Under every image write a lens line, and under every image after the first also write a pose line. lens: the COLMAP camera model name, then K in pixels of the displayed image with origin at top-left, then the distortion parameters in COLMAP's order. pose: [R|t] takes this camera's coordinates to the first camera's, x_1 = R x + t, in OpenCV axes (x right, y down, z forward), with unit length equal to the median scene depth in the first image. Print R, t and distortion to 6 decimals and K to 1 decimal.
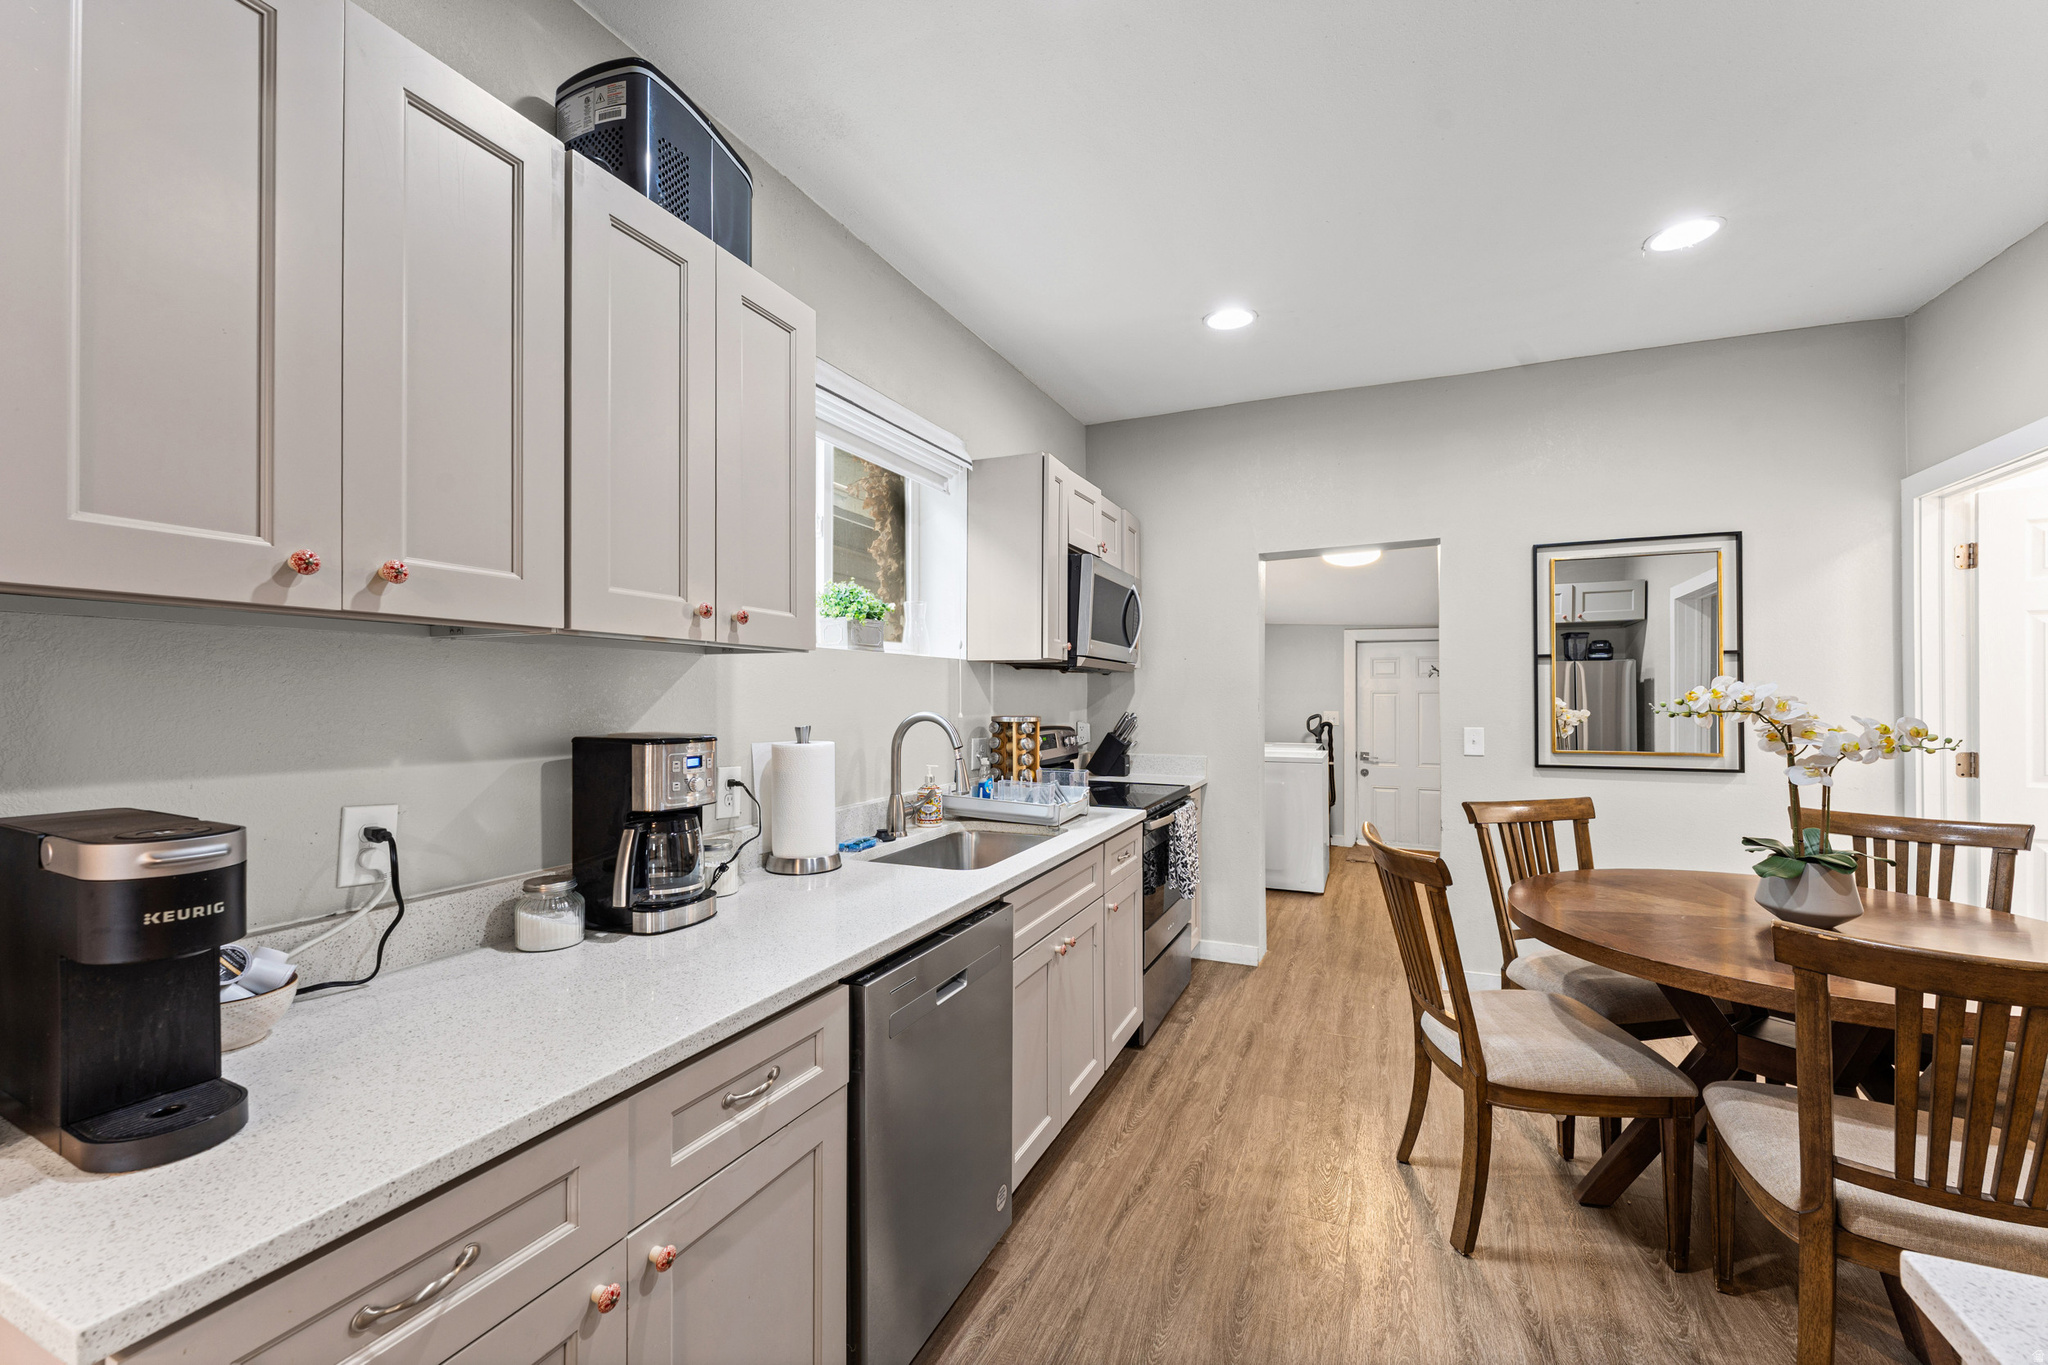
lens RADIAL K [[832.6, 0, 1023.0], [0, 832.6, 703.8], [0, 0, 1]] dist [-0.002197, -0.000740]
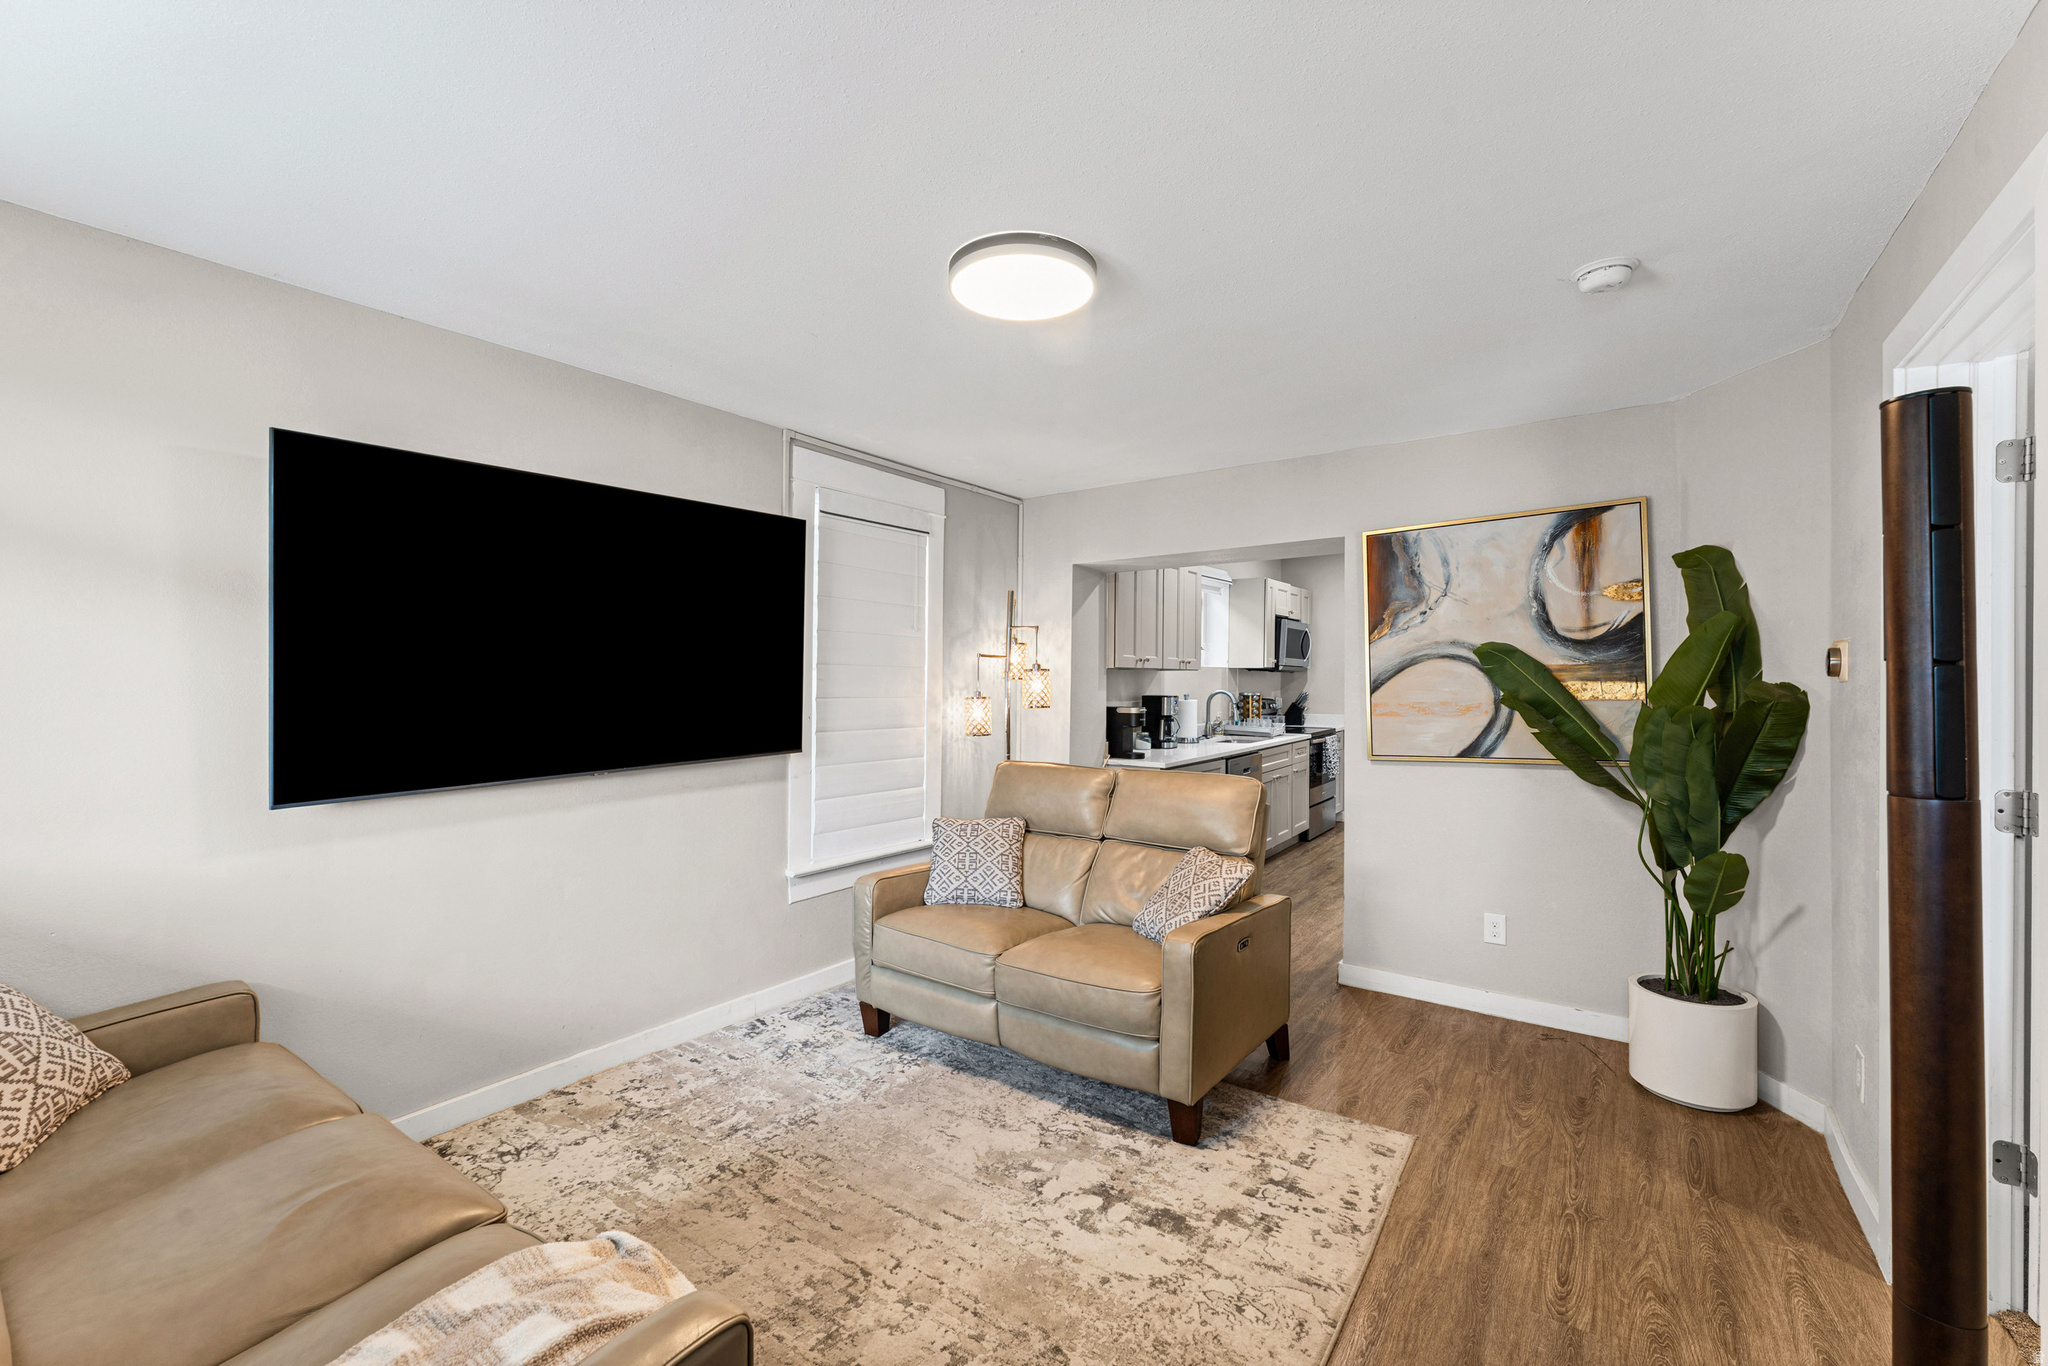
lens RADIAL K [[832.6, 0, 1023.0], [0, 832.6, 704.3], [0, 0, 1]] dist [-0.002197, -0.000740]
pose [[0.979437, 0.004739, -0.201695, -0.155089], [-0.001096, 0.999834, 0.018169, 0.006374], [0.201748, -0.017574, 0.979280, -1.303509]]
